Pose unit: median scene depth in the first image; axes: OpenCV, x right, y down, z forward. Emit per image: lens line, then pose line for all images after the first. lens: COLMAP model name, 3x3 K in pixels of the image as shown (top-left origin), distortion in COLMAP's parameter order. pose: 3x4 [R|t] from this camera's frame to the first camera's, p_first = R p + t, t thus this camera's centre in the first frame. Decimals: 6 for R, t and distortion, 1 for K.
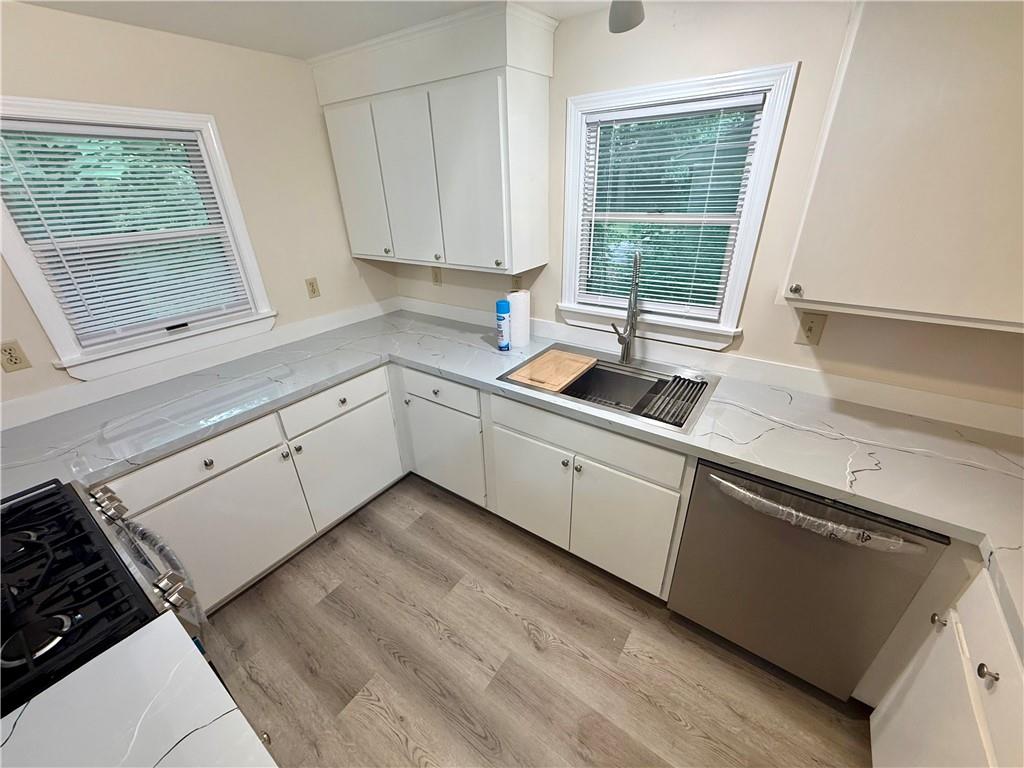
lens RADIAL K [[406.4, 0, 508.2], [0, 406.4, 385.0], [0, 0, 1]] dist [0.000219, 0.000109]
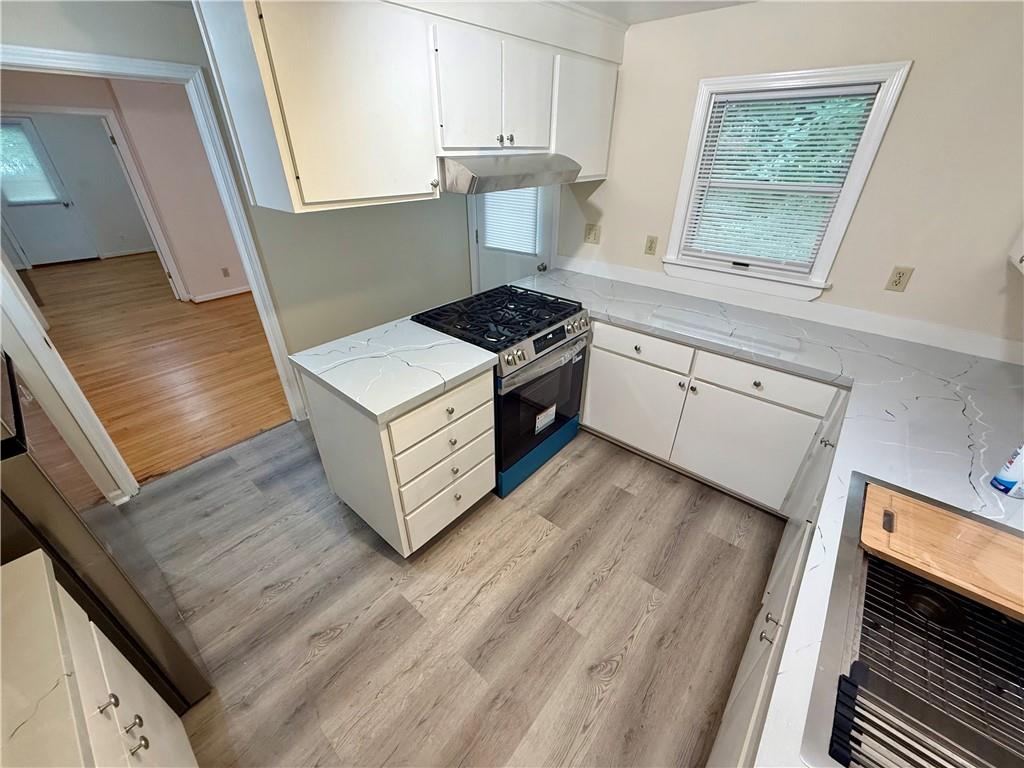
lens RADIAL K [[406.4, 0, 511.5], [0, 406.4, 385.3], [0, 0, 1]] dist [0.000219, 0.000109]
pose [[-0.087869, 0.523511, -0.847476, 0.505142], [-0.442797, 0.741564, 0.503997, -0.206745], [0.892306, 0.419546, 0.166649, 0.386897]]
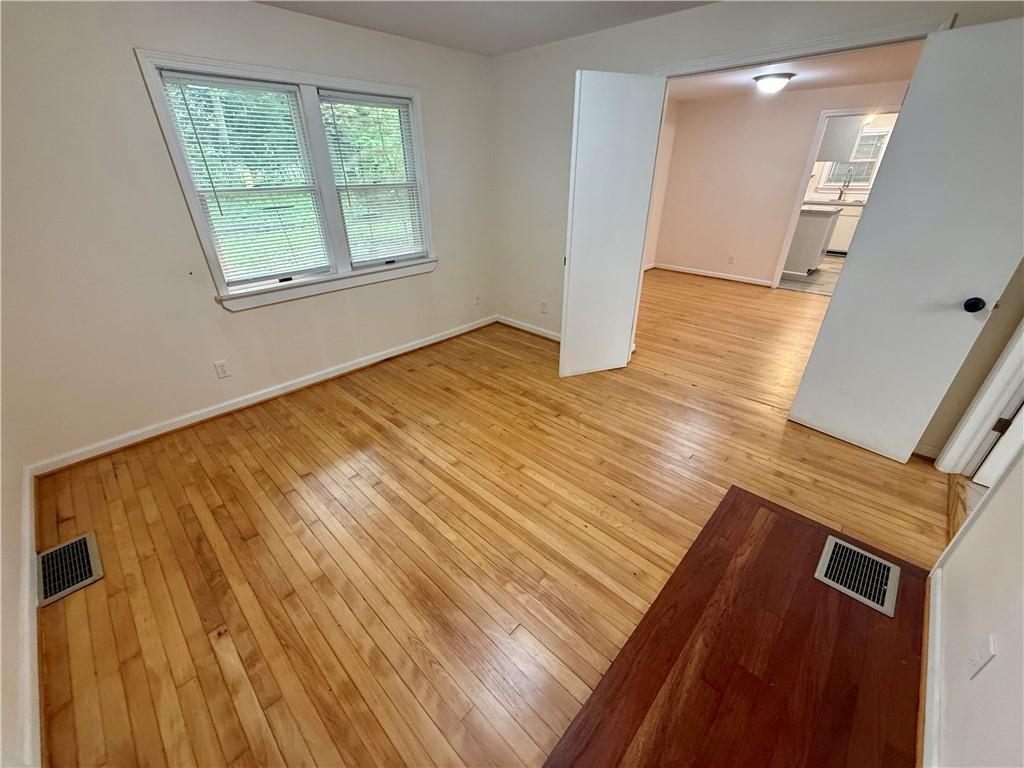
lens RADIAL K [[406.4, 0, 506.3], [0, 406.4, 387.6], [0, 0, 1]] dist [0.000219, 0.000109]
pose [[0.989497, 0.083163, -0.118234, -2.476226], [-0.078764, 0.996033, 0.041416, 1.988312], [0.121209, -0.031668, 0.992122, -3.575583]]
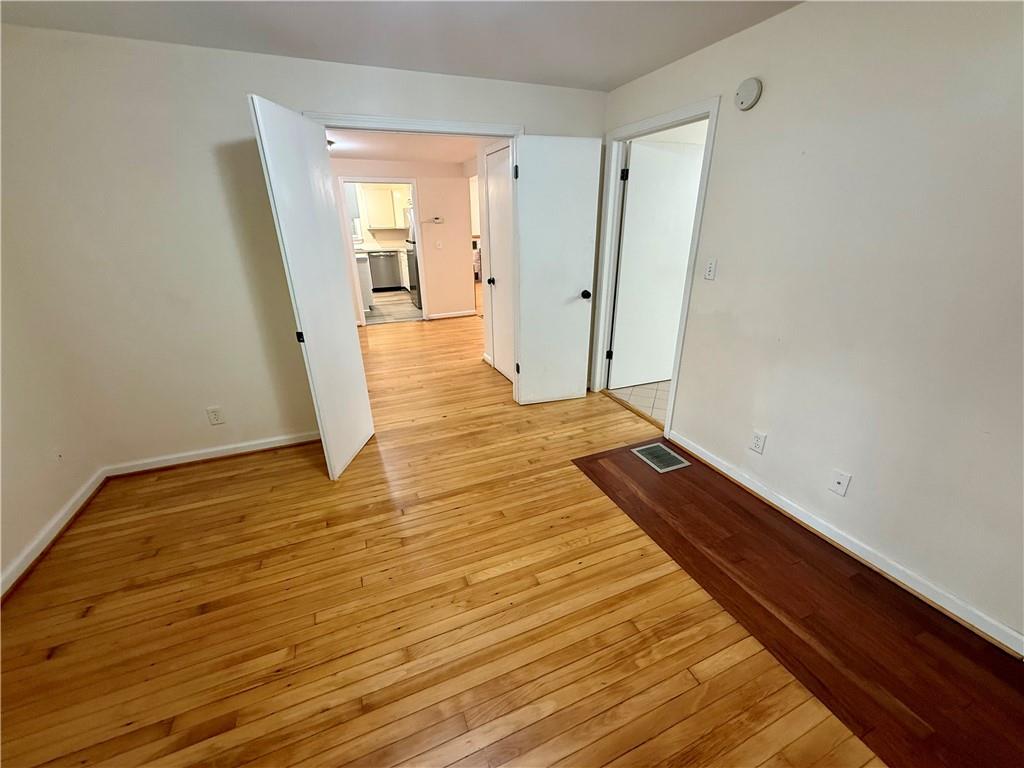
lens RADIAL K [[406.4, 0, 512.8], [0, 406.4, 387.6], [0, 0, 1]] dist [0.000219, 0.000109]
pose [[0.525511, -0.307008, 0.793463, -3.147119], [0.378752, 0.919530, 0.104938, 1.789531], [-0.761830, 0.245380, 0.599503, -3.105645]]
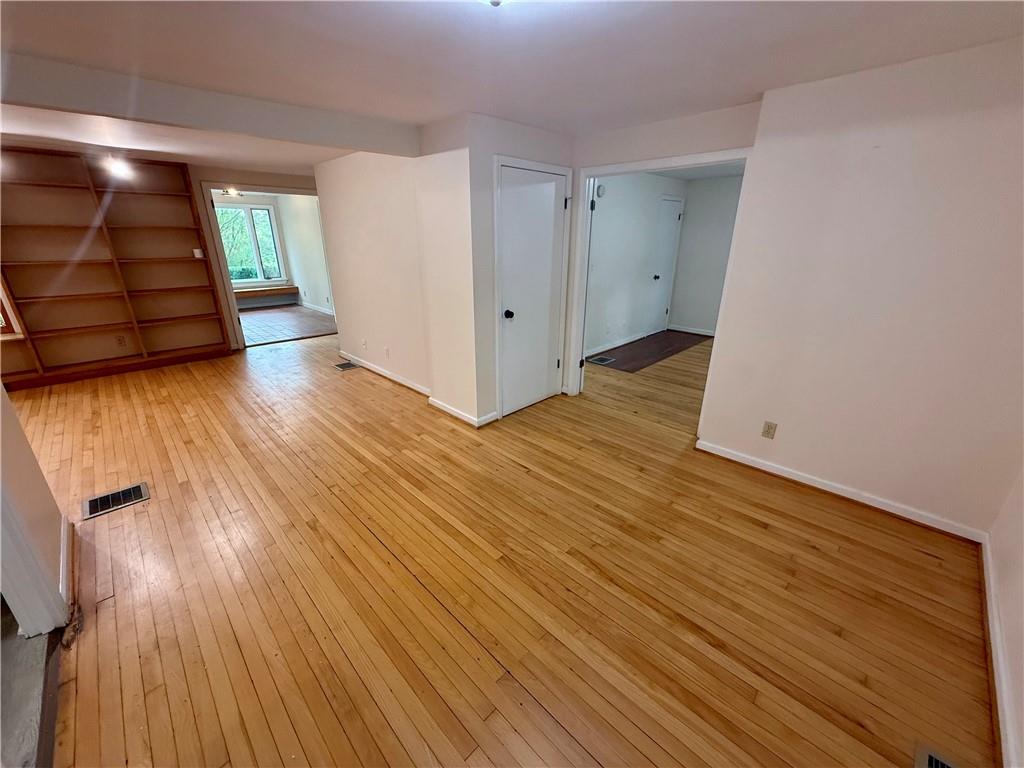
lens RADIAL K [[406.4, 0, 508.4], [0, 406.4, 385.1], [0, 0, 1]] dist [0.000219, 0.000109]
pose [[-0.985421, -0.035826, 0.166316, -1.566775], [0.095349, 0.693323, 0.714291, 0.302015], [-0.140901, 0.719736, -0.679800, -0.276163]]
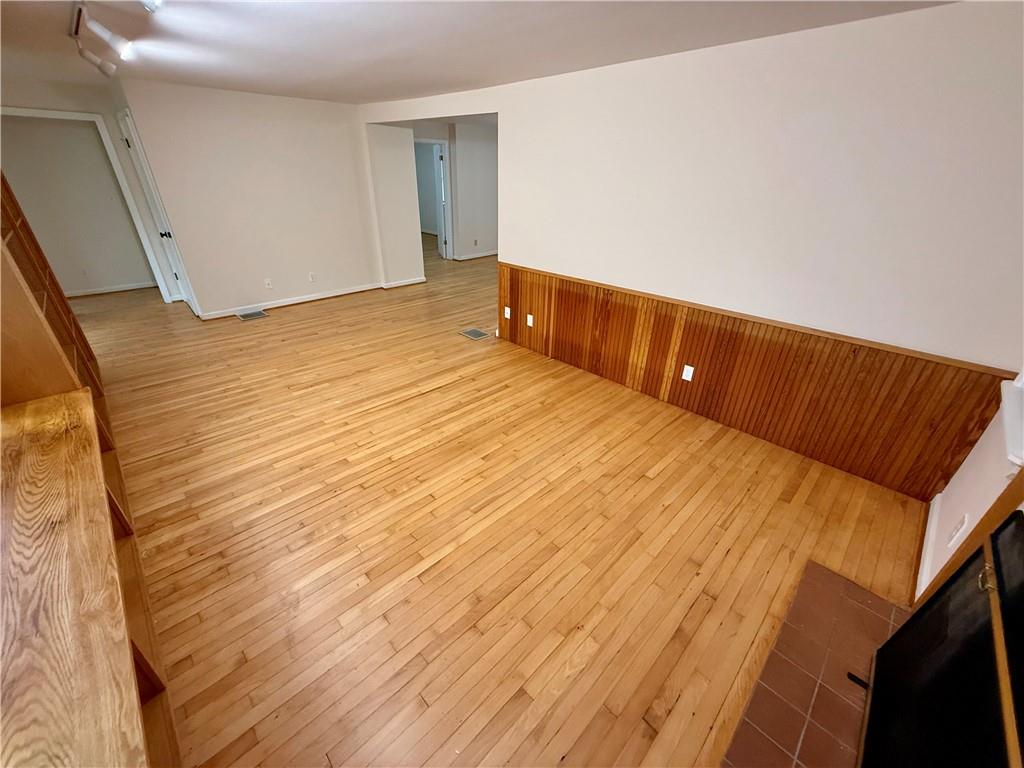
lens RADIAL K [[406.4, 0, 510.7], [0, 406.4, 386.4], [0, 0, 1]] dist [0.000219, 0.000109]
pose [[-0.168632, 0.485398, -0.857877, 2.429543], [-0.451278, 0.735745, 0.505002, 0.304652], [0.876305, 0.472300, 0.094980, -0.659069]]
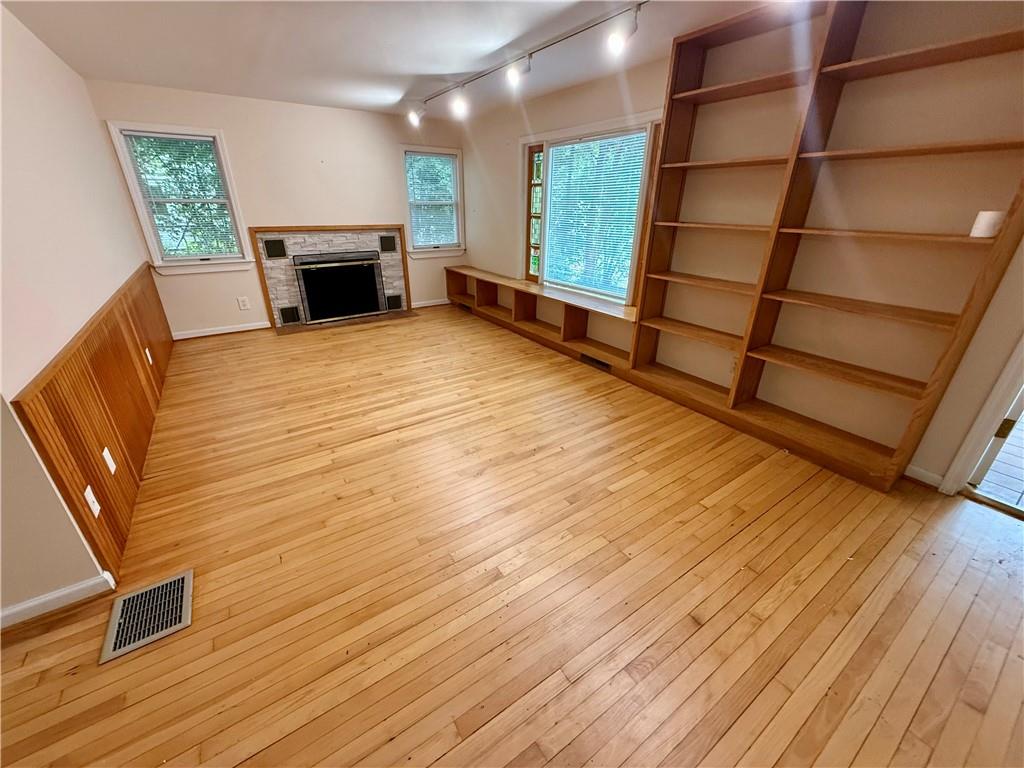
lens RADIAL K [[406.4, 0, 510.3], [0, 406.4, 386.5], [0, 0, 1]] dist [0.000219, 0.000109]
pose [[0.349095, -0.357884, 0.866055, -0.275926], [0.399398, 0.892876, 0.207975, 1.184700], [-0.847711, 0.273297, 0.454637, -1.950486]]
